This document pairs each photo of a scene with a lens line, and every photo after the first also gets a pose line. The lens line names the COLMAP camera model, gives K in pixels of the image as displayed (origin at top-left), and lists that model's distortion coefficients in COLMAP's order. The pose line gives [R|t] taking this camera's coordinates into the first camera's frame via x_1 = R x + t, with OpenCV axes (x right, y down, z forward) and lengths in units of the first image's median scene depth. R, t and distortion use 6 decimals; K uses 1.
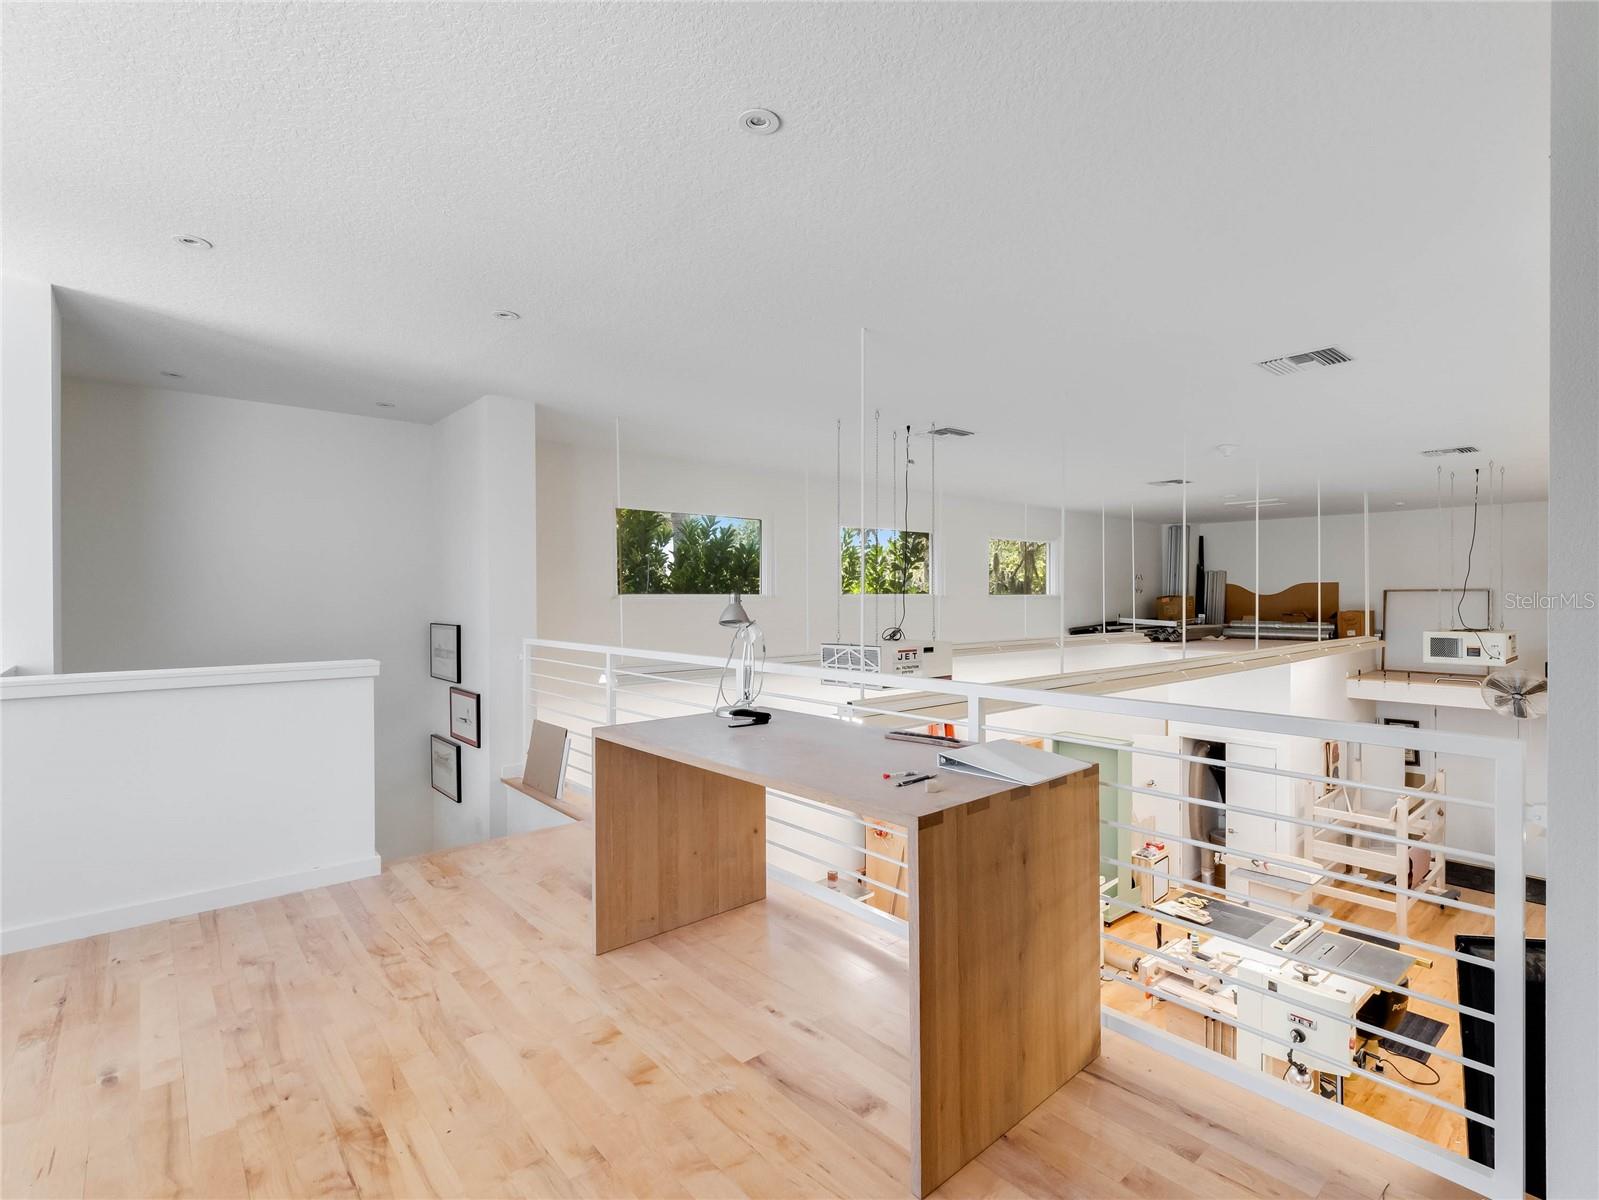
lens RADIAL K [[769.1, 0, 805.9], [0, 769.1, 598.0], [0, 0, 1]] dist [-0.015631, 0.003375]
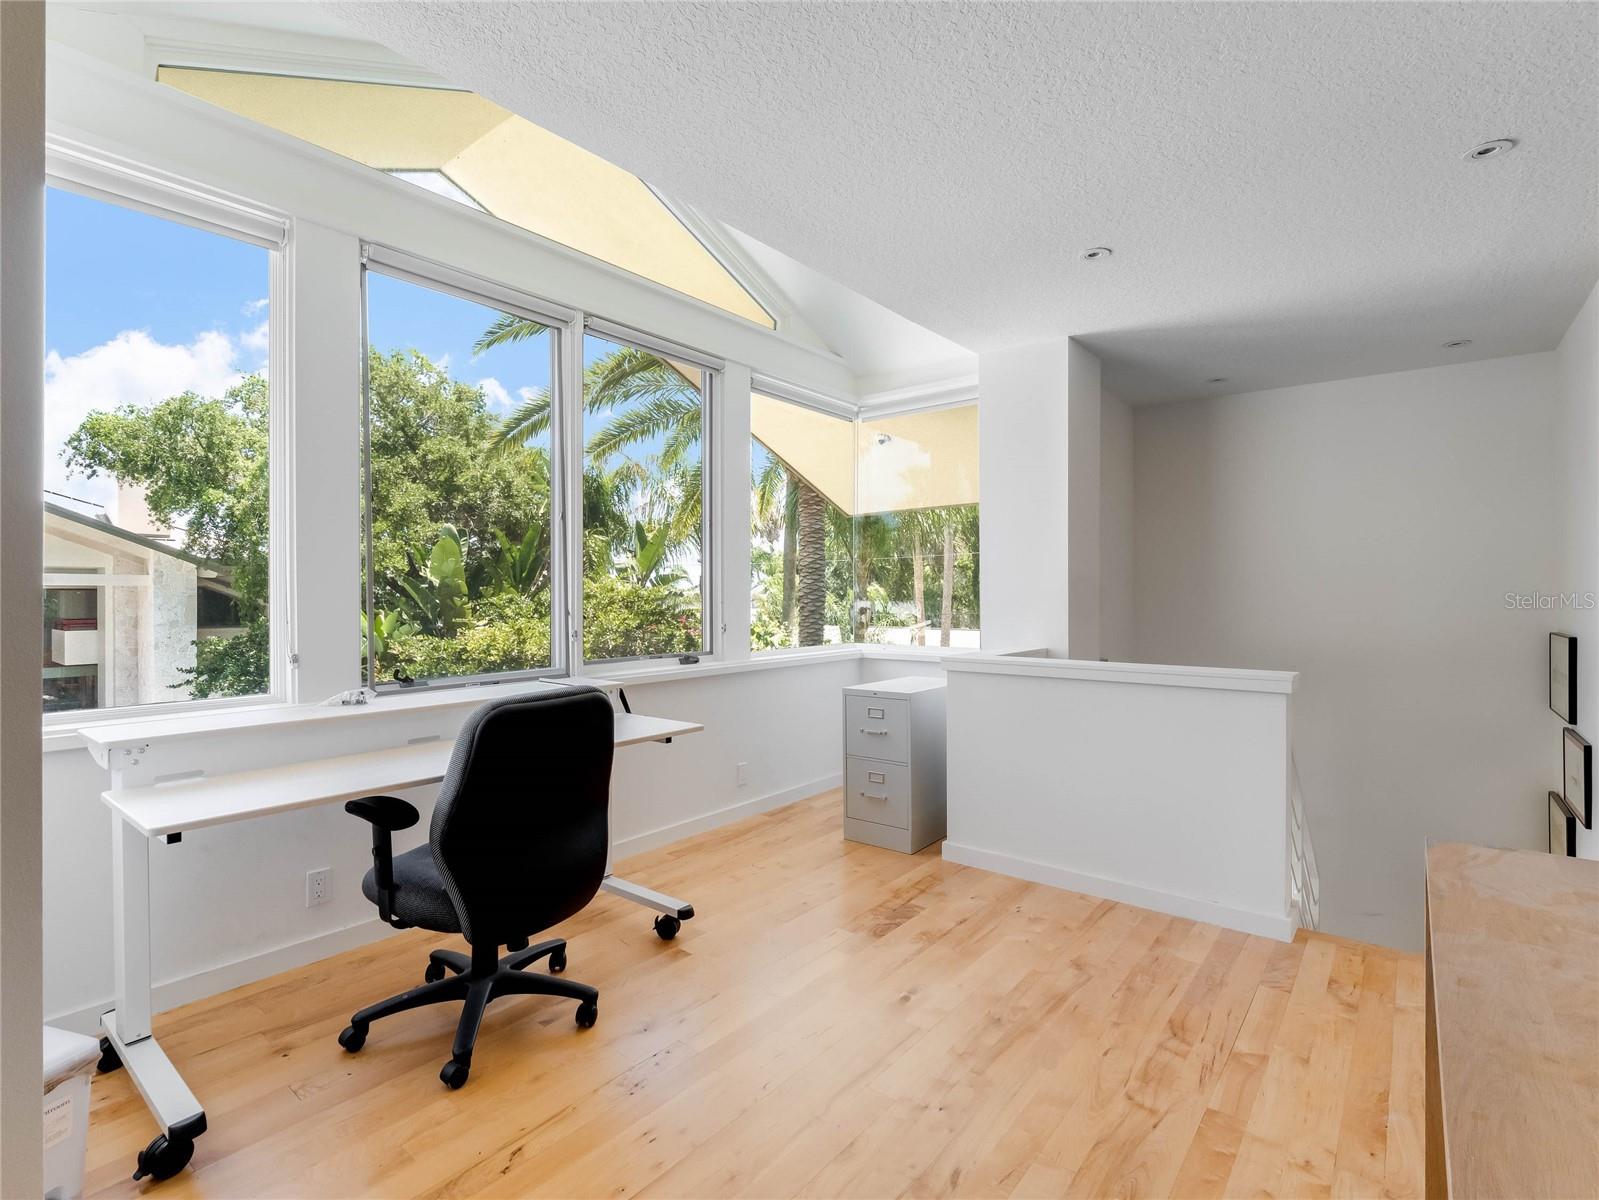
lens RADIAL K [[769.1, 0, 802.4], [0, 769.1, 597.6], [0, 0, 1]] dist [-0.015631, 0.003375]
pose [[0.173230, 0.007520, -0.984853, 0.172233], [-0.003142, 0.999970, 0.007083, -0.004040], [0.984876, 0.001867, 0.173249, 0.451114]]
